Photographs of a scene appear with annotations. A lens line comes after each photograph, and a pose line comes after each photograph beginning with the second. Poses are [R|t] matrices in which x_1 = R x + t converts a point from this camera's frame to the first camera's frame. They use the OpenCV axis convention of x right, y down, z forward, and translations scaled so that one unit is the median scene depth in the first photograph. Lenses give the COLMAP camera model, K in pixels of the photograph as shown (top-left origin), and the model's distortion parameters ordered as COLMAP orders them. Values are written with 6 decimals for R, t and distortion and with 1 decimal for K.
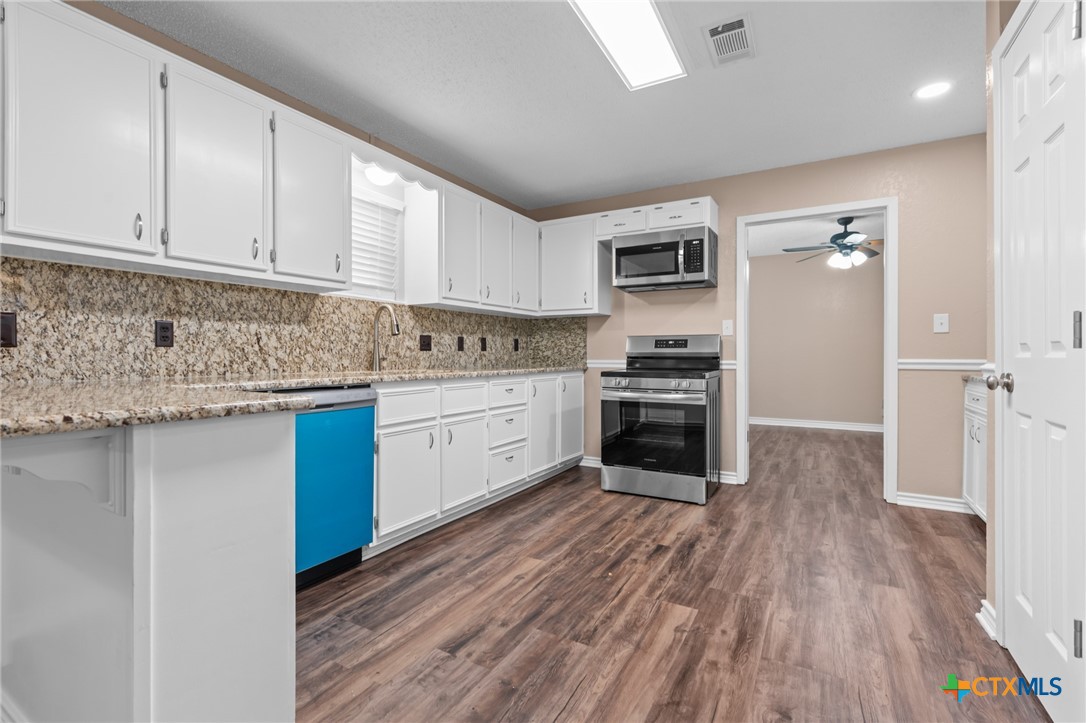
lens RADIAL K [[494.1, 0, 533.6], [0, 494.1, 356.7], [0, 0, 1]] dist [-0.010670, 0.001874]
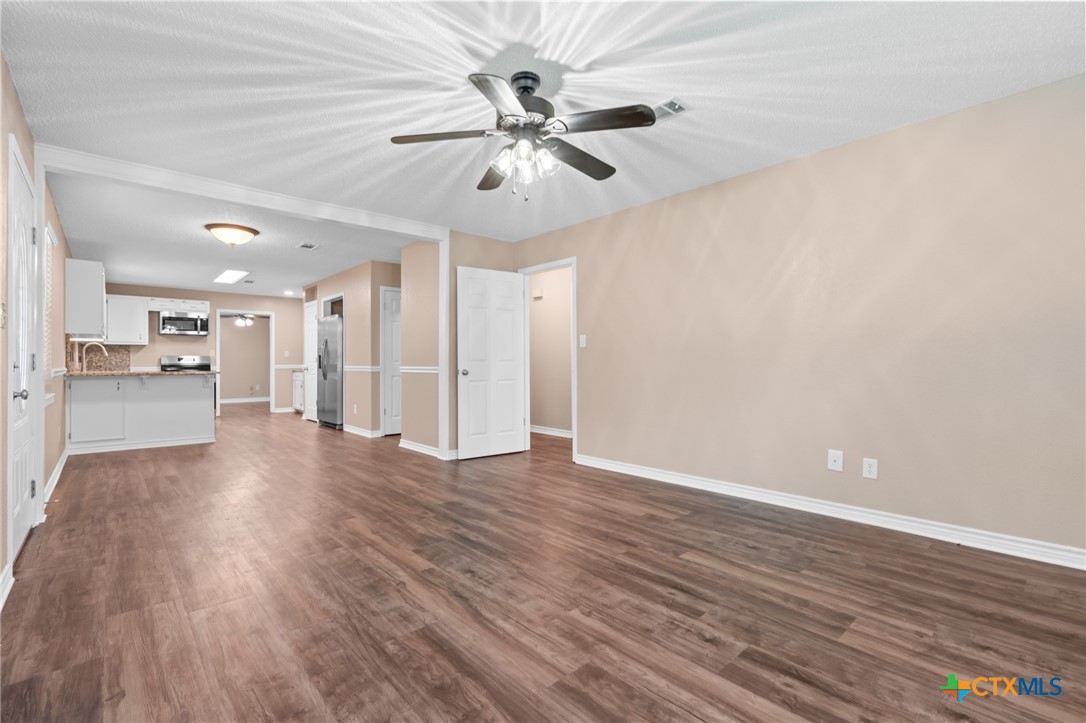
lens RADIAL K [[494.1, 0, 544.9], [0, 494.1, 360.5], [0, 0, 1]] dist [-0.010670, 0.001874]
pose [[0.312699, 0.005852, 0.949834, -1.782585], [0.008906, 0.999919, -0.009093, 0.017092], [-0.949810, 0.011303, 0.312622, -1.685915]]
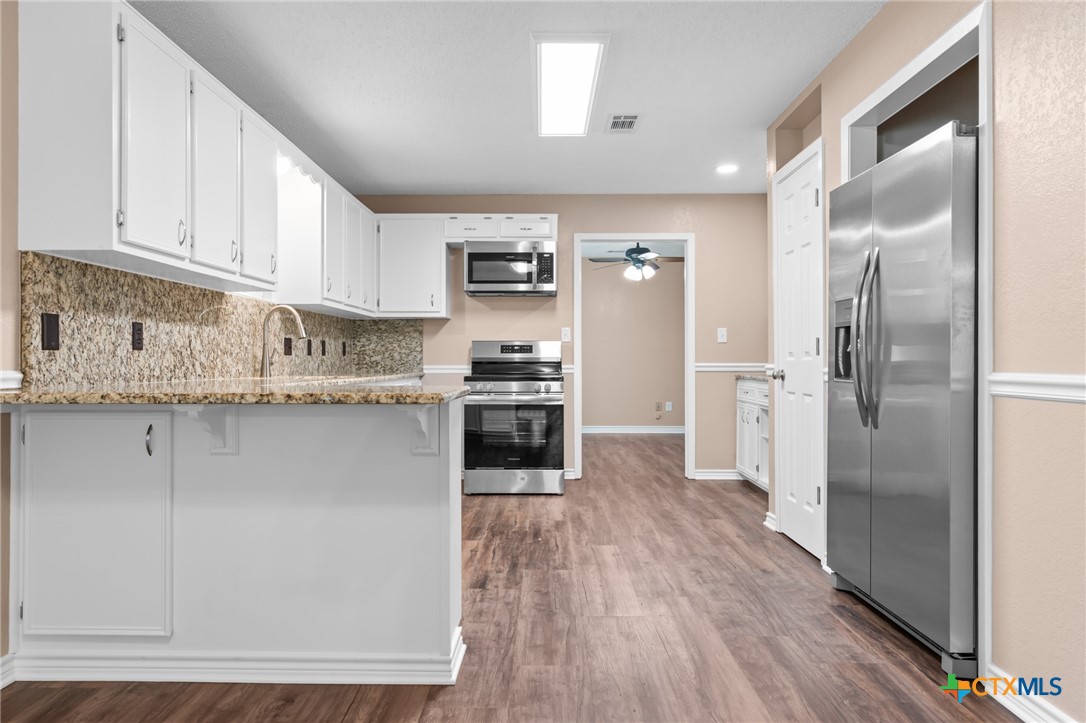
lens RADIAL K [[686.0, 0, 543.3], [0, 686.0, 359.2], [0, 0, 1]] dist [-0.020584, -0.000368]
pose [[0.868741, 0.000651, 0.495266, -0.495875], [0.003066, 0.999973, -0.006693, 0.005727], [-0.495257, 0.007333, 0.868716, -0.350065]]
